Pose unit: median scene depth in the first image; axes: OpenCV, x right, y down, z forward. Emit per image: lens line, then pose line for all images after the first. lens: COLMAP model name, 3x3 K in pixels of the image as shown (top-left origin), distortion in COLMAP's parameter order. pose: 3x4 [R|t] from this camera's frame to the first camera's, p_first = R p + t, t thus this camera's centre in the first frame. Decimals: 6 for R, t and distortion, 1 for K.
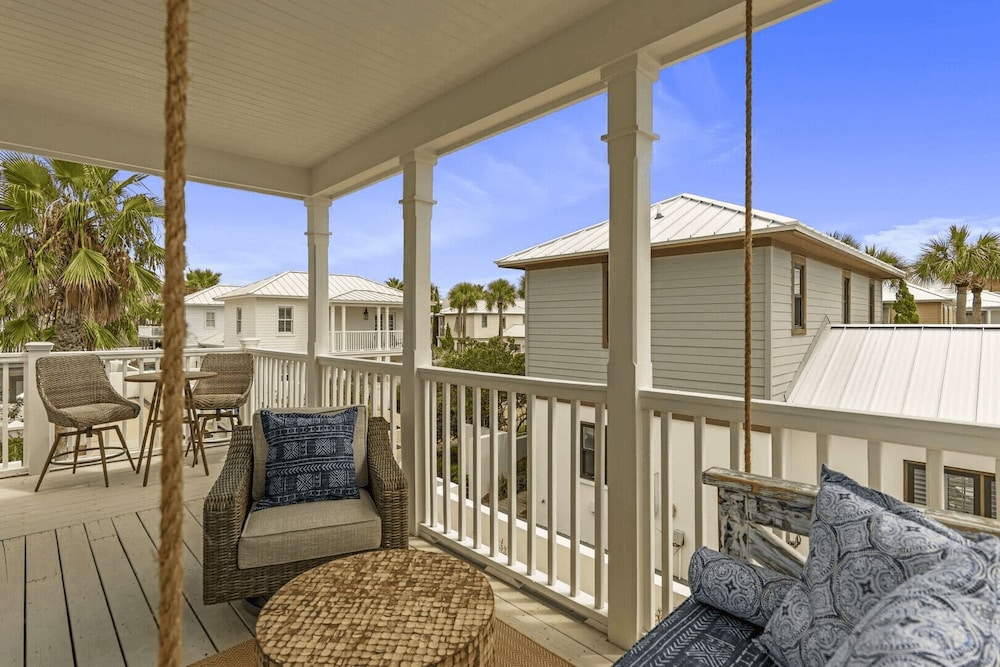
lens RADIAL K [[499.9, 0, 500.8], [0, 499.9, 325.5], [0, 0, 1]] dist [0.004152, -0.000621]
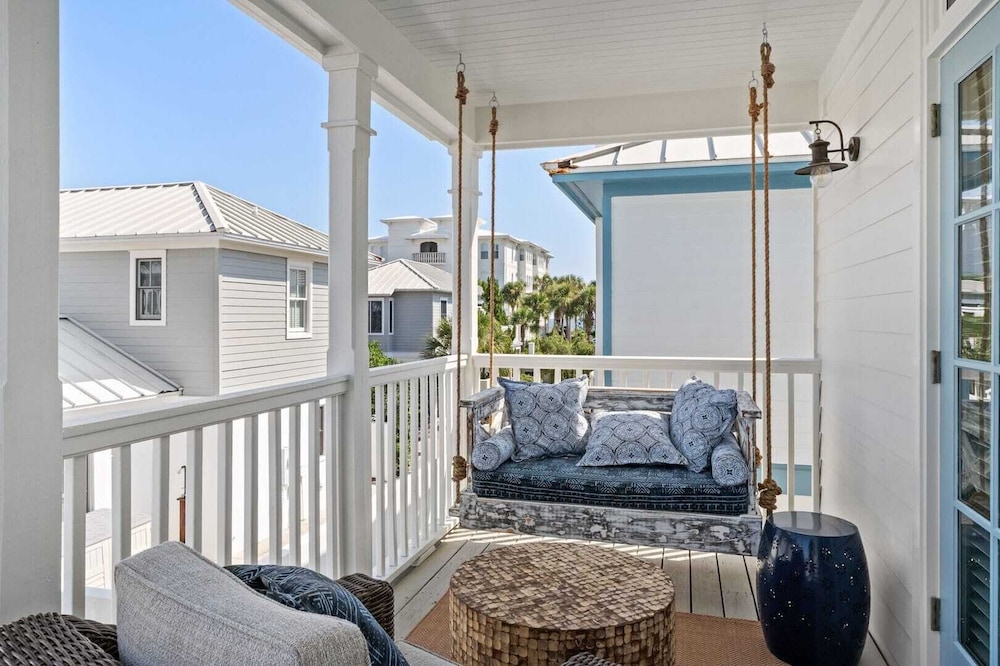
lens RADIAL K [[690.2, 0, 499.3], [0, 690.2, 324.6], [0, 0, 1]] dist [-0.035324, -0.010001]
pose [[-0.520289, -0.004336, 0.853979, -1.358679], [0.005533, 0.999949, 0.008448, 0.022062], [-0.853972, 0.009121, -0.520239, 1.825650]]
